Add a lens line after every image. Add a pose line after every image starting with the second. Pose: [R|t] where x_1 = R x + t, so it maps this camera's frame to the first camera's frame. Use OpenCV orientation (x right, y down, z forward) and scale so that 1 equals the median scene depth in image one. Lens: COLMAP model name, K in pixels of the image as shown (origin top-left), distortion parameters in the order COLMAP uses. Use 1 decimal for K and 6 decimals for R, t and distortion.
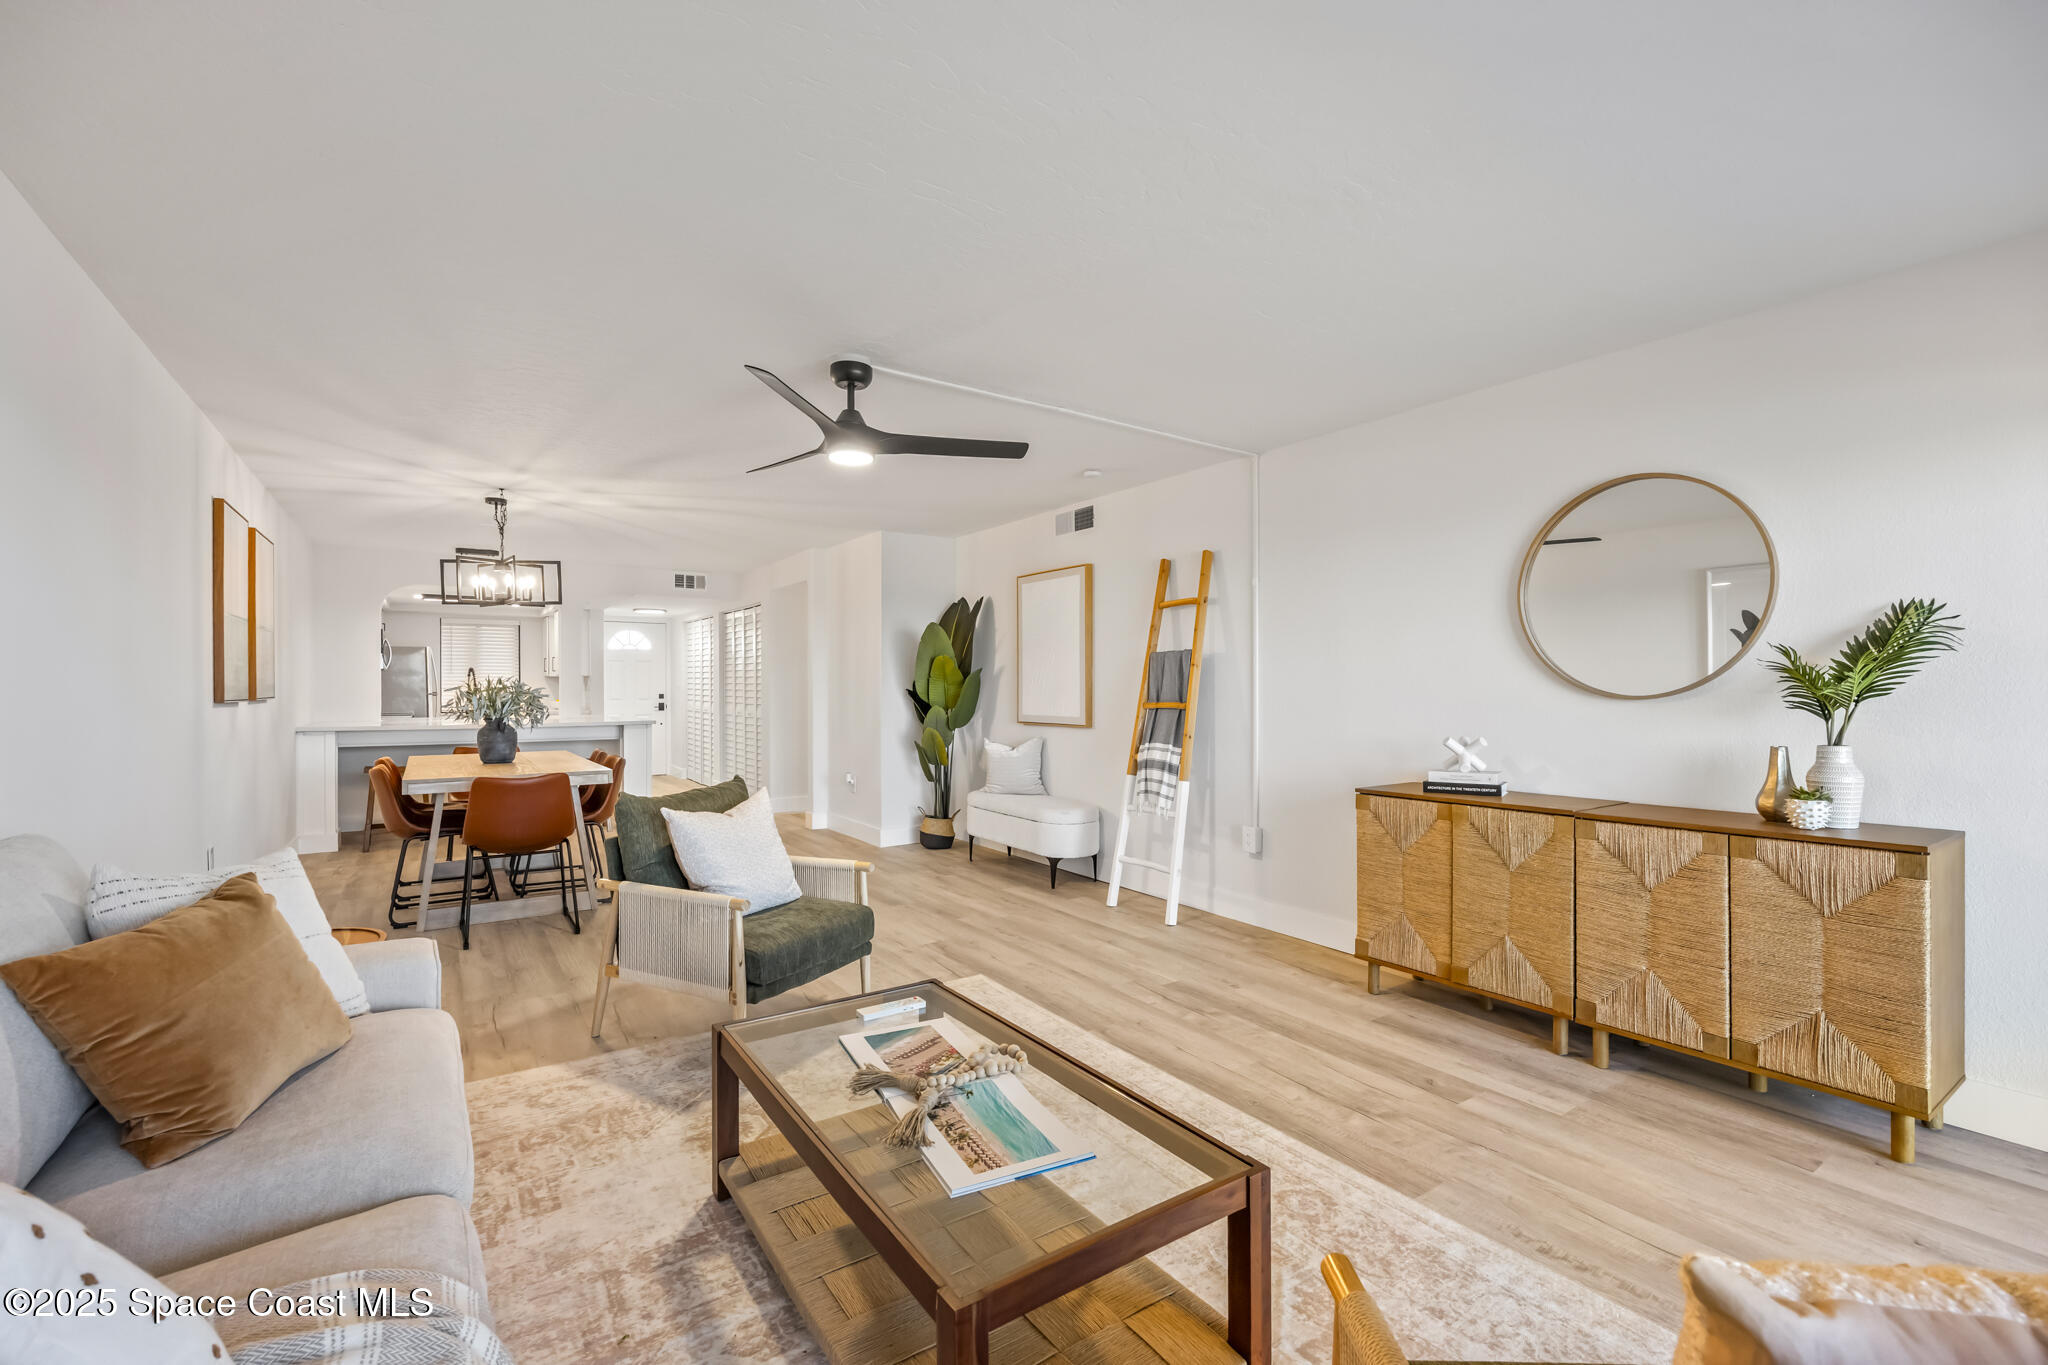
lens RADIAL K [[860.7, 0, 1013.0], [0, 860.7, 681.6], [0, 0, 1]] dist [-0.014126, 0.000629]
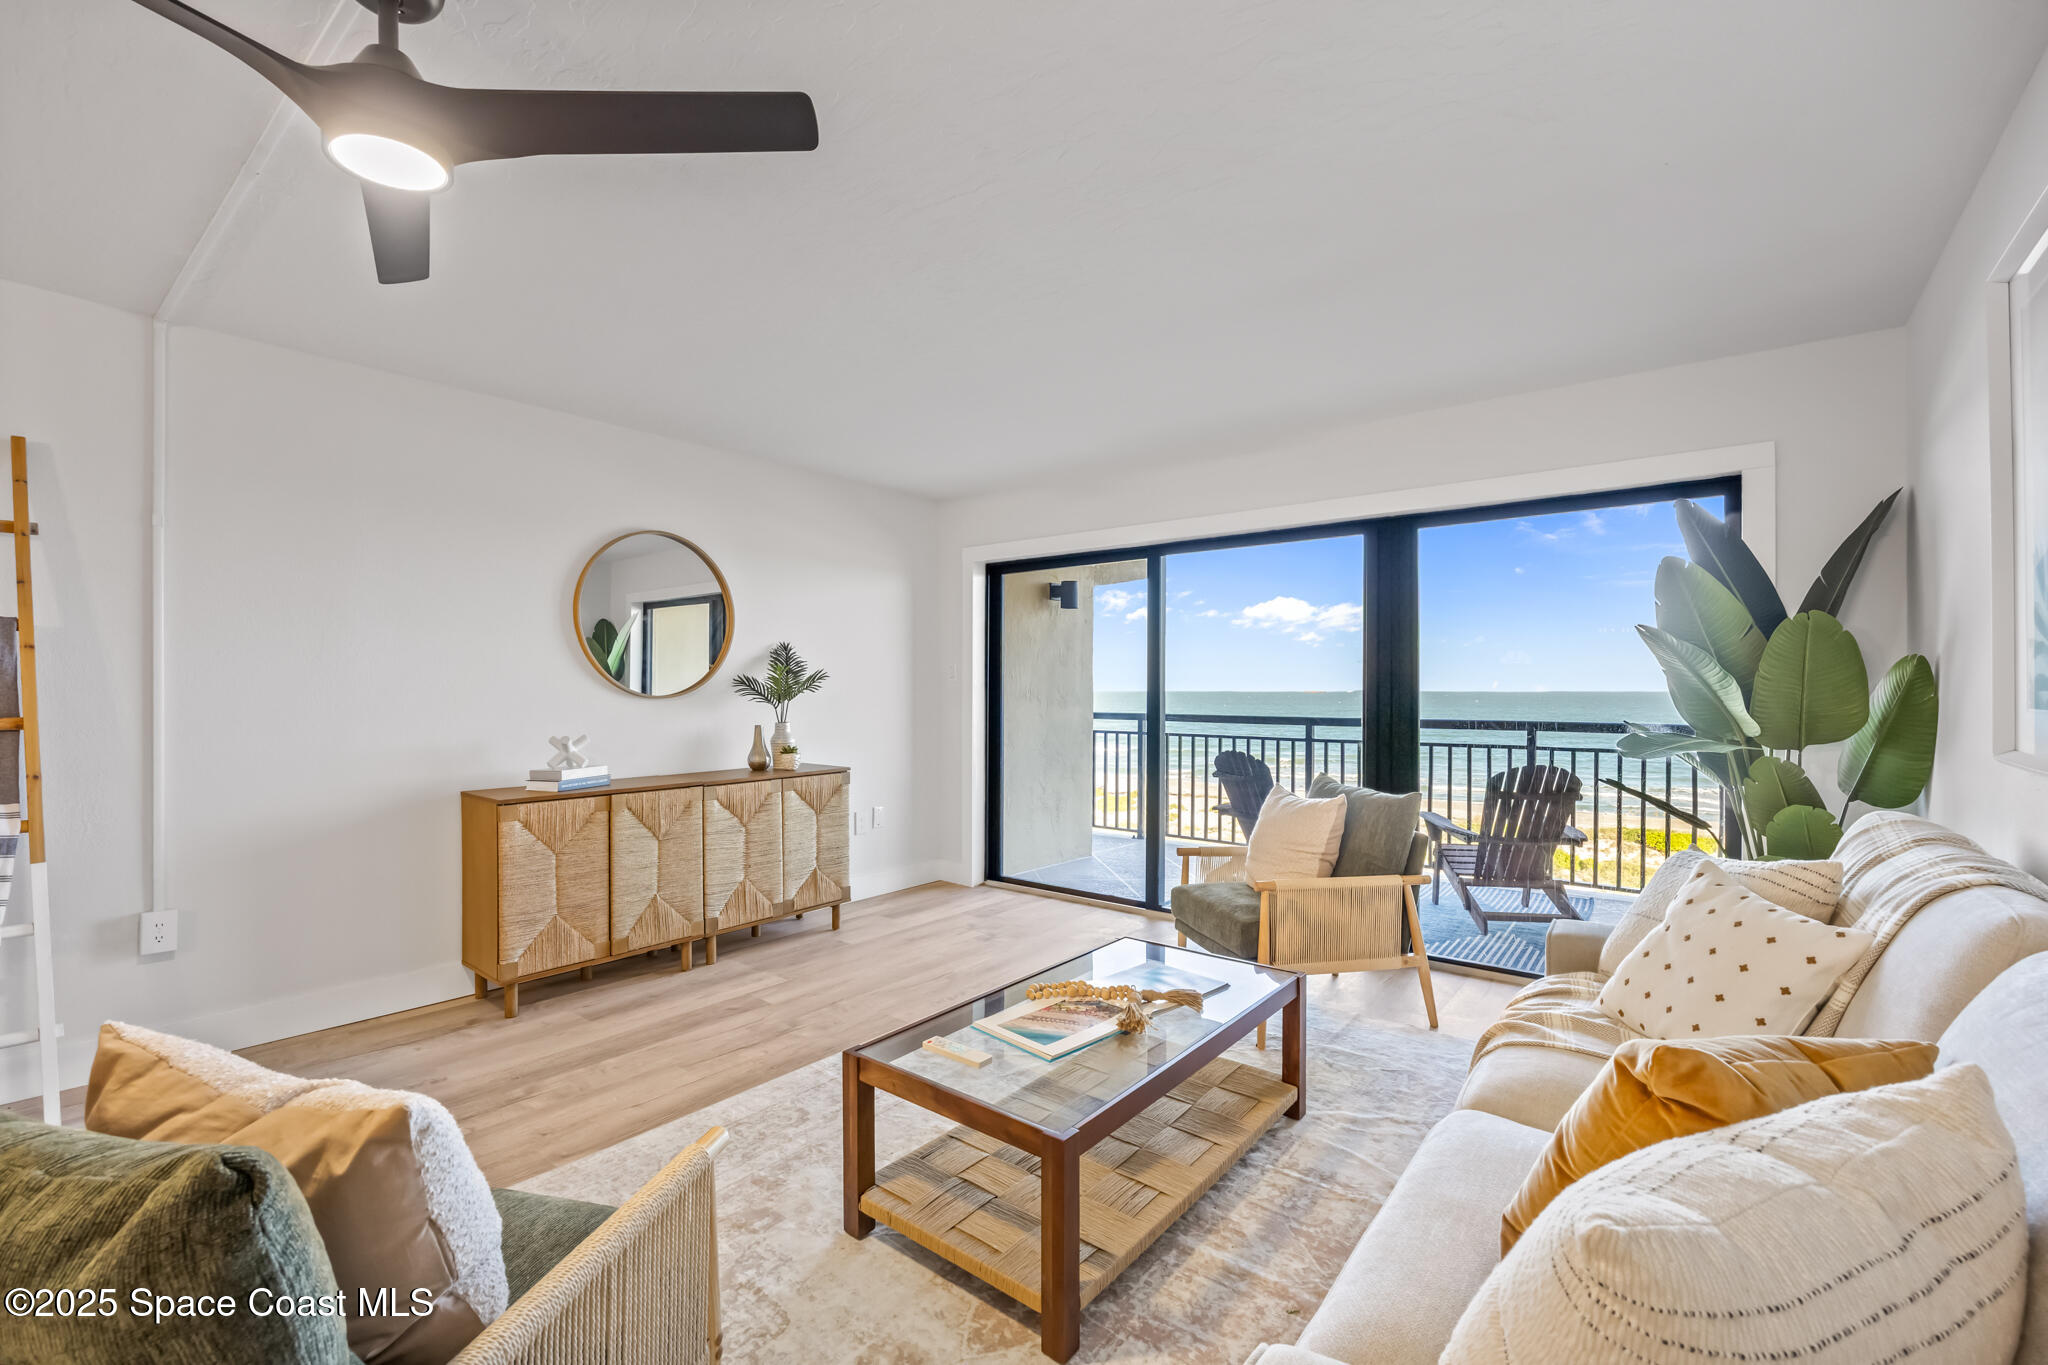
lens RADIAL K [[847.1, 0, 1029.2], [0, 847.1, 723.0], [0, 0, 1]] dist [-0.022114, -0.000139]
pose [[-0.295900, -0.032659, 0.954660, -0.554067], [-0.004833, 0.999454, 0.032694, 0.012927], [-0.955207, 0.005061, -0.295896, 0.679770]]
